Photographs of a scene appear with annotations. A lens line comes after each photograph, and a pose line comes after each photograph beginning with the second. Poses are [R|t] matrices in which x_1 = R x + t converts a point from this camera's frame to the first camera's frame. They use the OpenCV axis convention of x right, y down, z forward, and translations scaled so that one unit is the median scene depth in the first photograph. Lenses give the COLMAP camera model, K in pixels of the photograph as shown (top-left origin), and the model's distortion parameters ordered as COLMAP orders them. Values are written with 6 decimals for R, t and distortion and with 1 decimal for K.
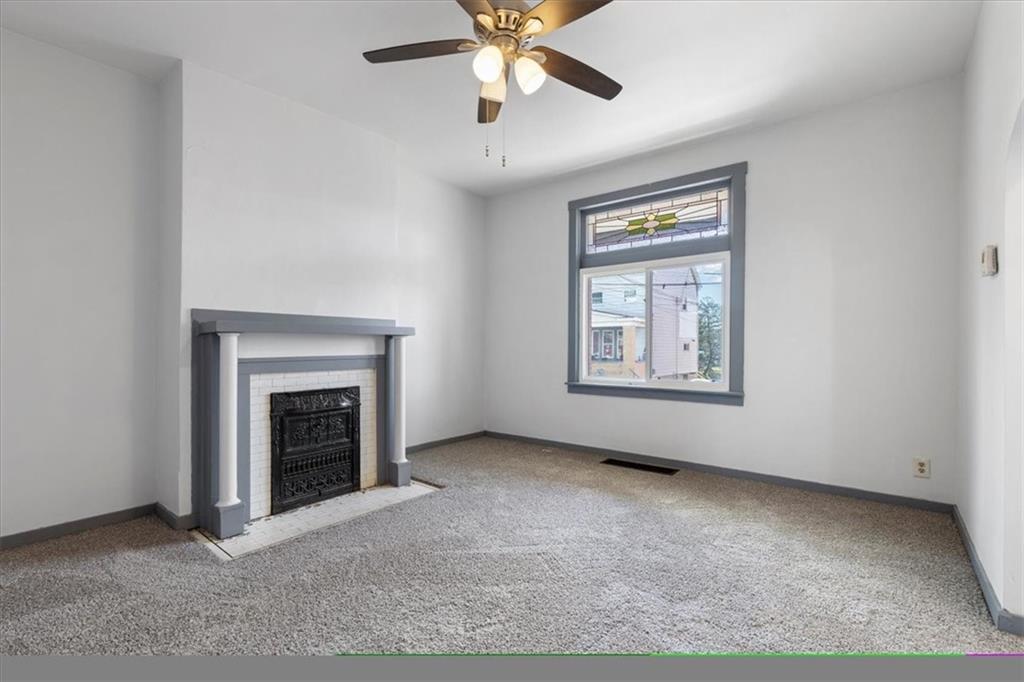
lens RADIAL K [[463.4, 0, 519.1], [0, 463.4, 342.8], [0, 0, 1]] dist [0.013959, -0.001409]
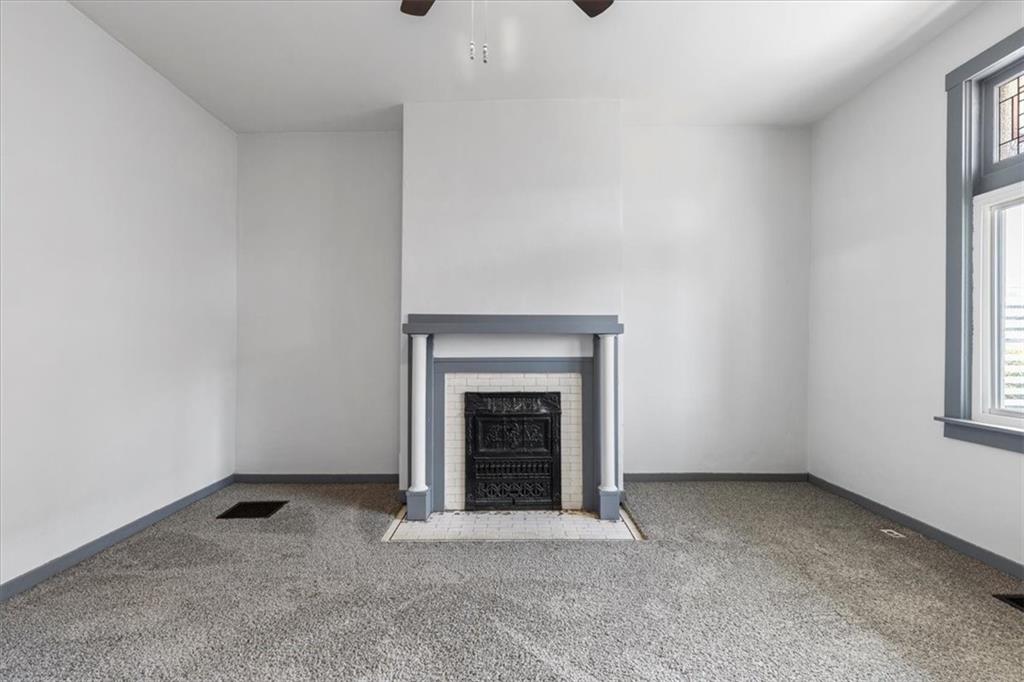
lens RADIAL K [[463.4, 0, 510.9], [0, 463.4, 343.2], [0, 0, 1]] dist [0.013959, -0.001409]
pose [[0.623346, -0.002084, -0.781943, 0.301807], [0.002399, 0.999997, -0.000752, 0.000600], [0.781942, -0.001407, 0.623349, 0.395284]]
